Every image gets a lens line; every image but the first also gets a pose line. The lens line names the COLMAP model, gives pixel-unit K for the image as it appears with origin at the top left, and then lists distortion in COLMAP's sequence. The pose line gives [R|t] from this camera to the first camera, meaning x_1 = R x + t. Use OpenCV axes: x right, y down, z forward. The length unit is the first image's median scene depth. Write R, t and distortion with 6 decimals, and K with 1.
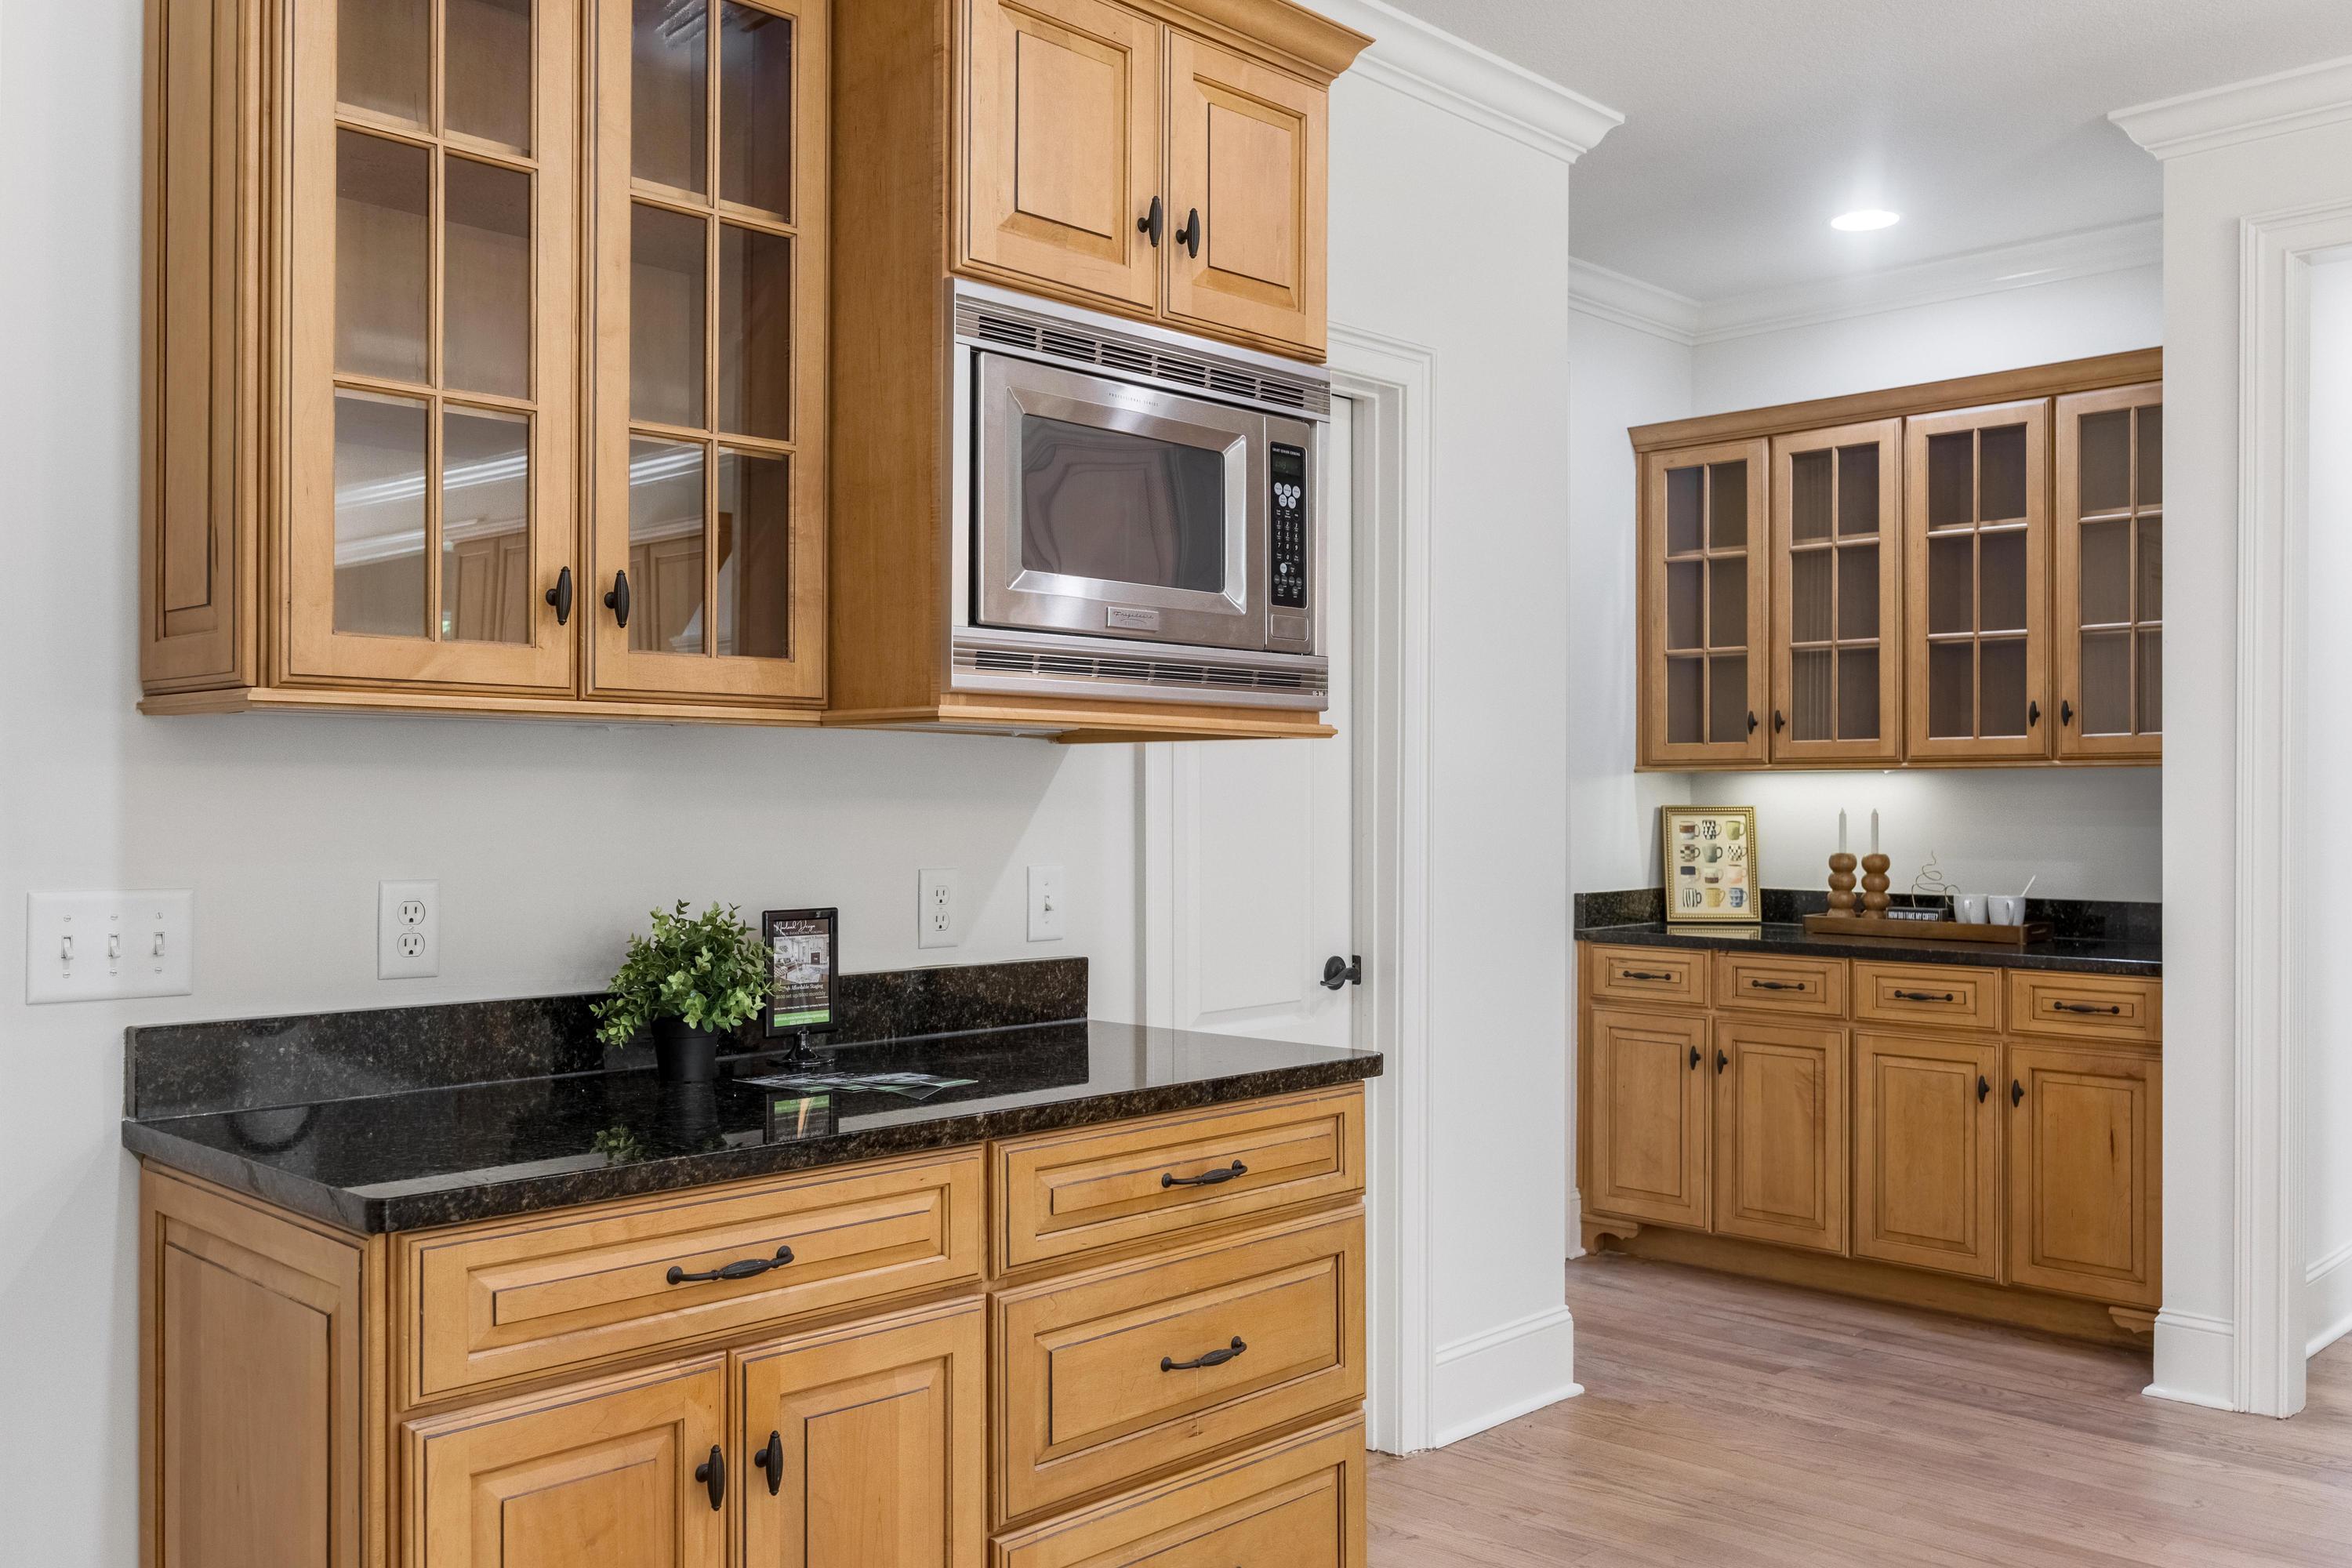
lens RADIAL K [[1950.7, 0, 1177.6], [0, 1950.7, 796.2], [0, 0, 1]] dist [-0.028825, 0.003399]
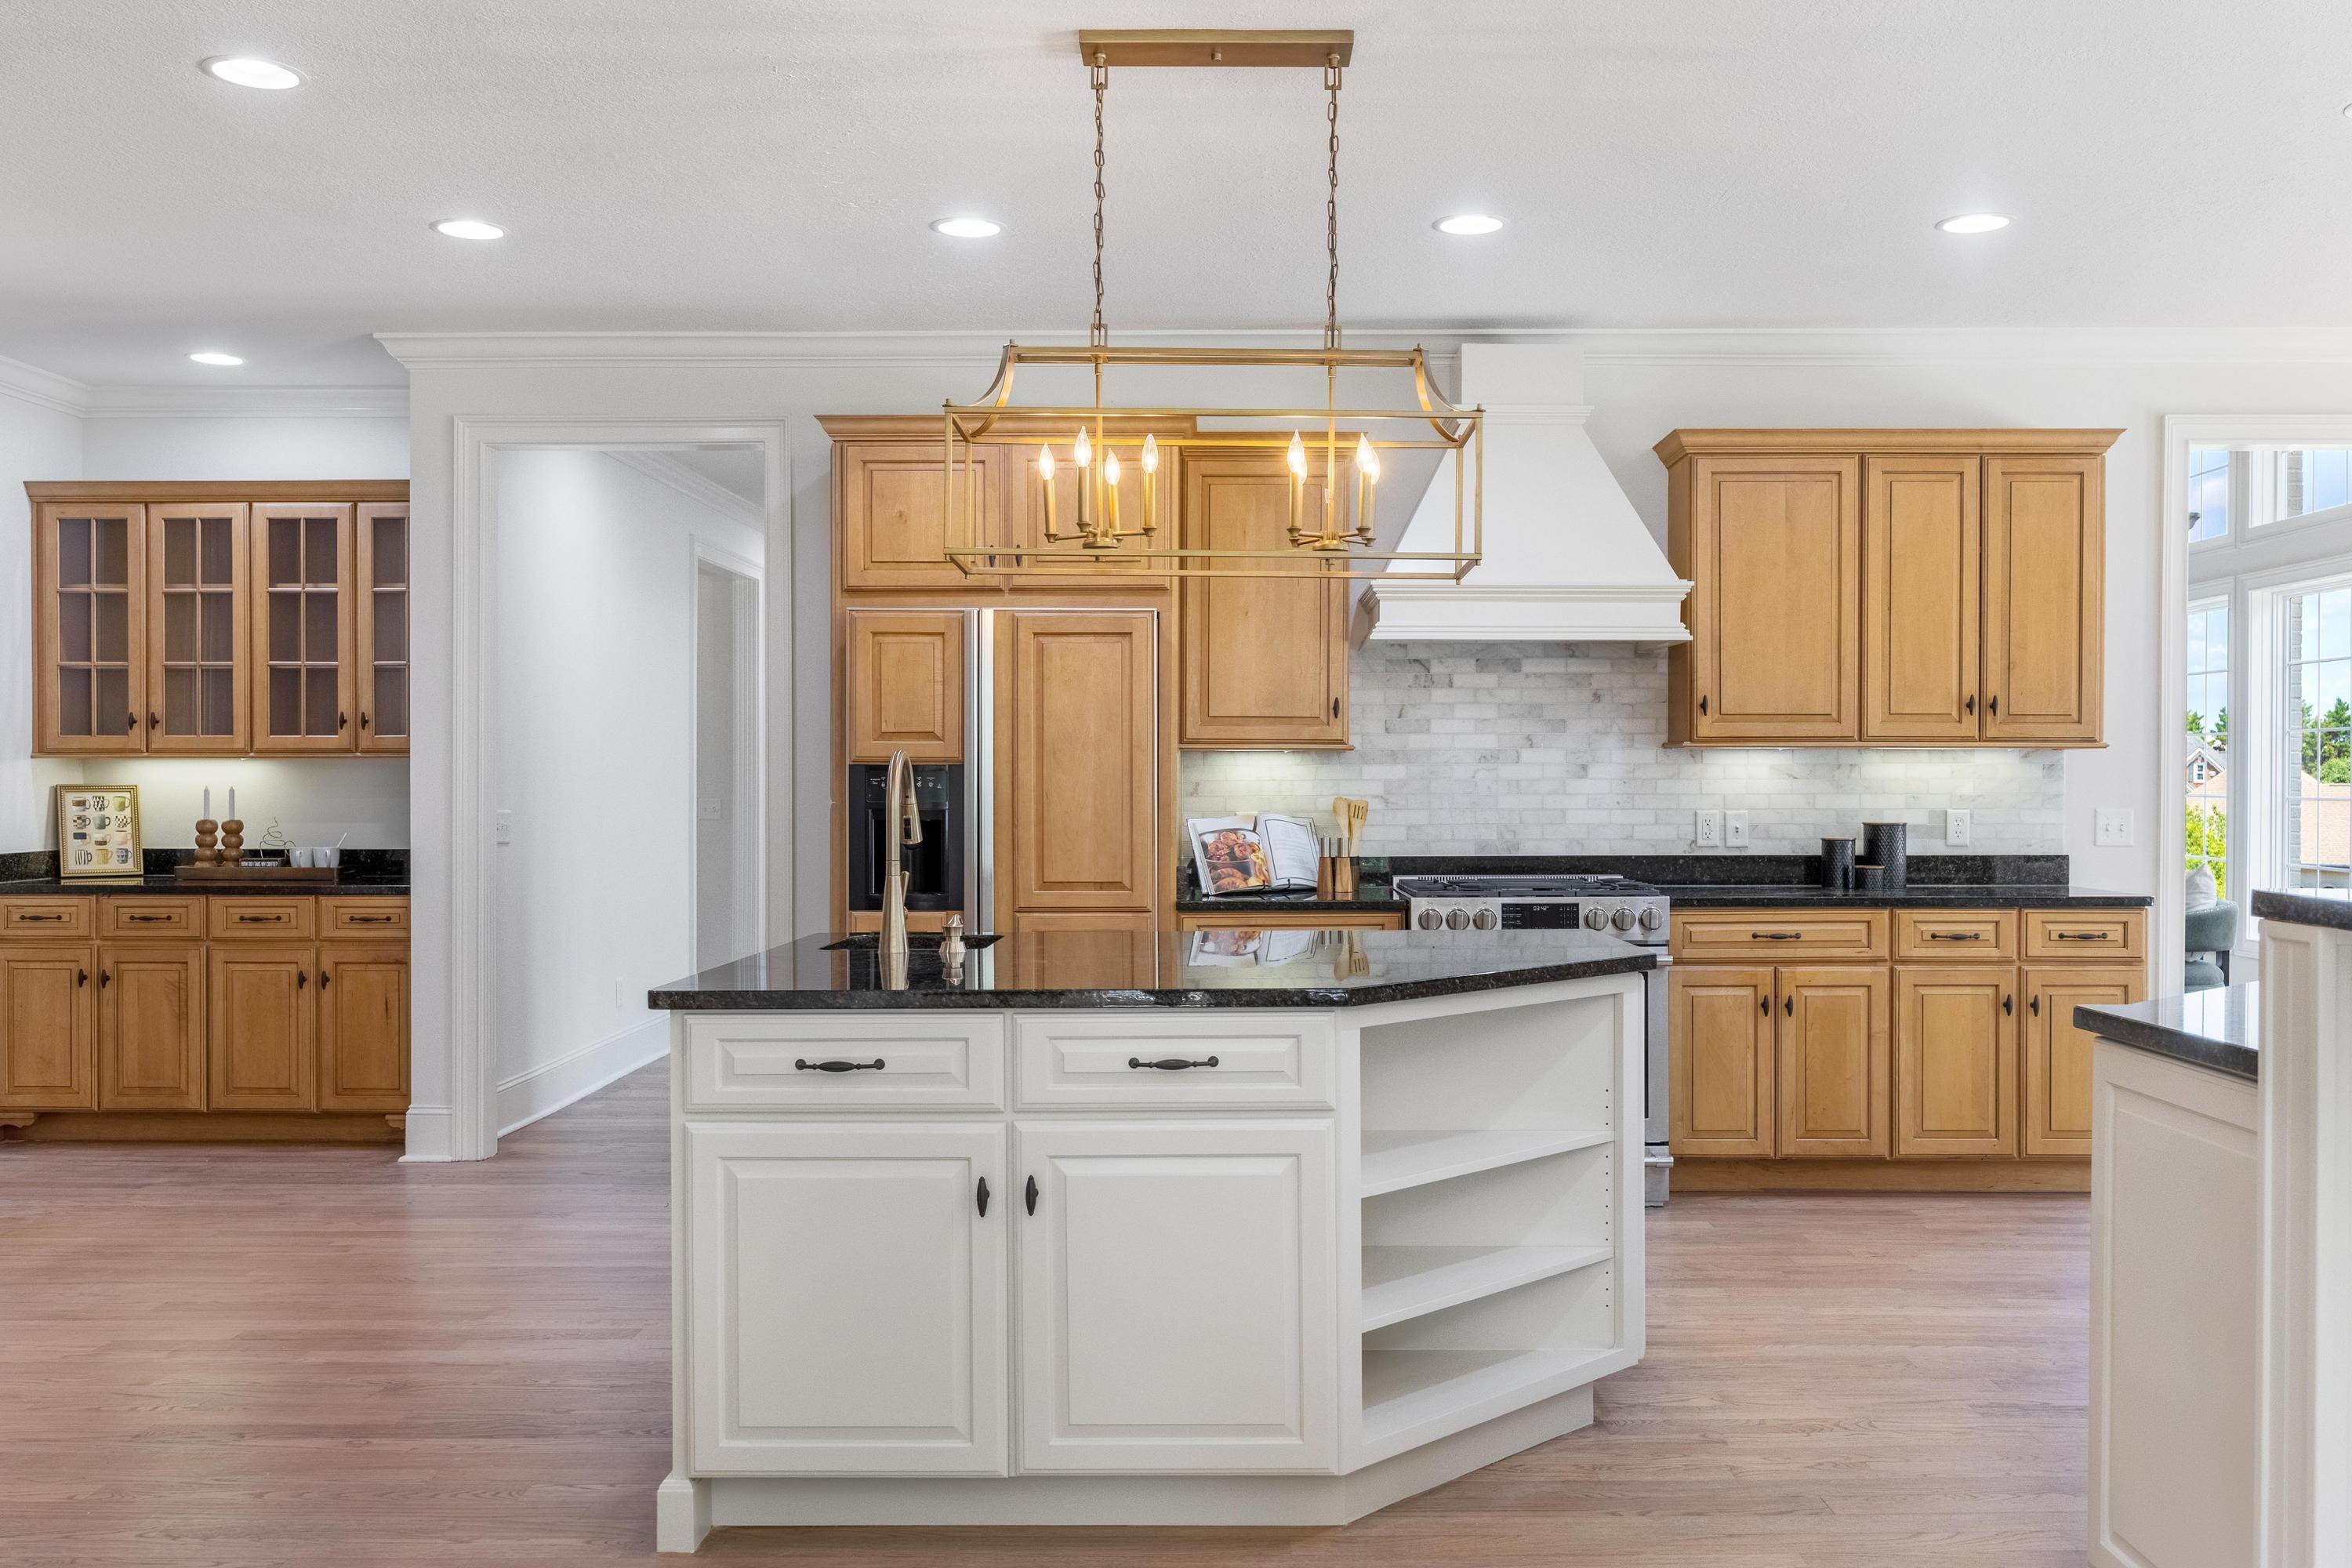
lens RADIAL K [[1965.5, 0, 1193.5], [0, 1965.5, 795.8], [0, 0, 1]] dist [-0.000986, 0.015243]
pose [[0.733236, -0.006090, 0.679947, -0.090139], [-0.001162, 0.999947, 0.010209, -0.002109], [-0.679973, -0.008276, 0.733190, -0.505088]]
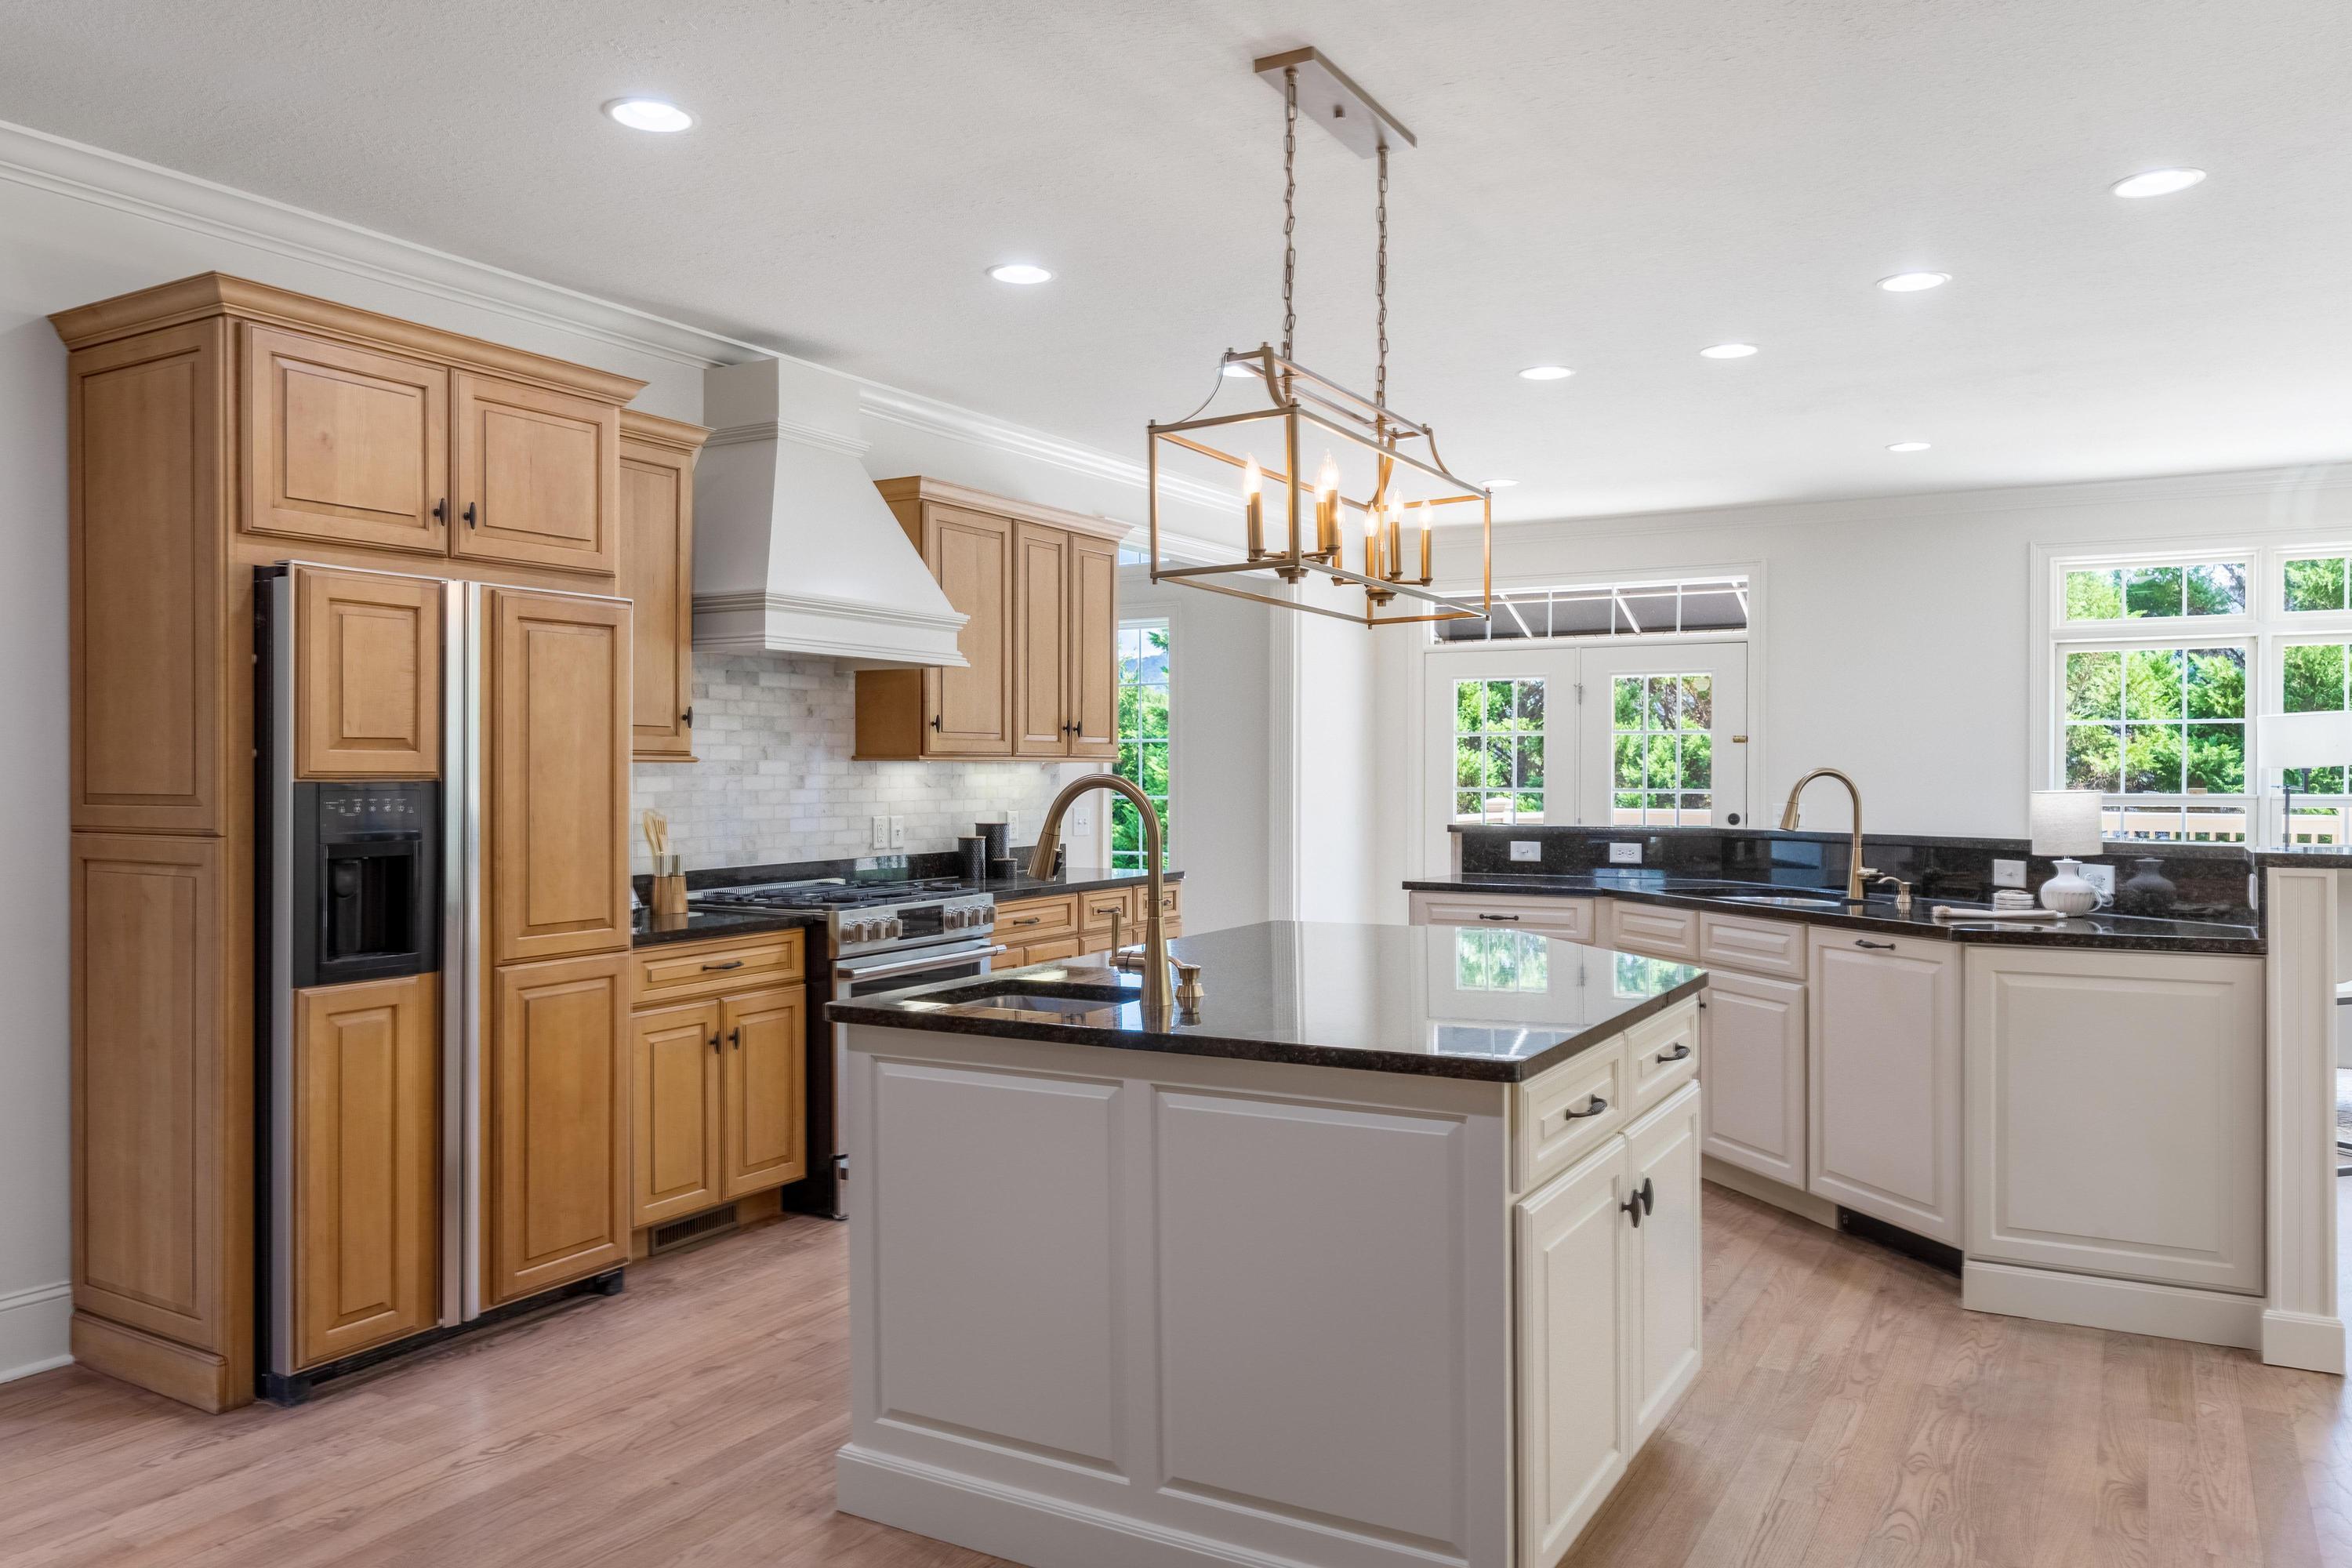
lens RADIAL K [[1655.9, 0, 1167.6], [0, 1655.9, 784.7], [0, 0, 1]] dist [0.003638, 0.001093]
pose [[-0.208328, -0.008112, 0.978025, -0.204109], [-0.000147, 0.999966, 0.008263, -0.013599], [-0.978059, 0.001577, -0.208323, 0.300696]]
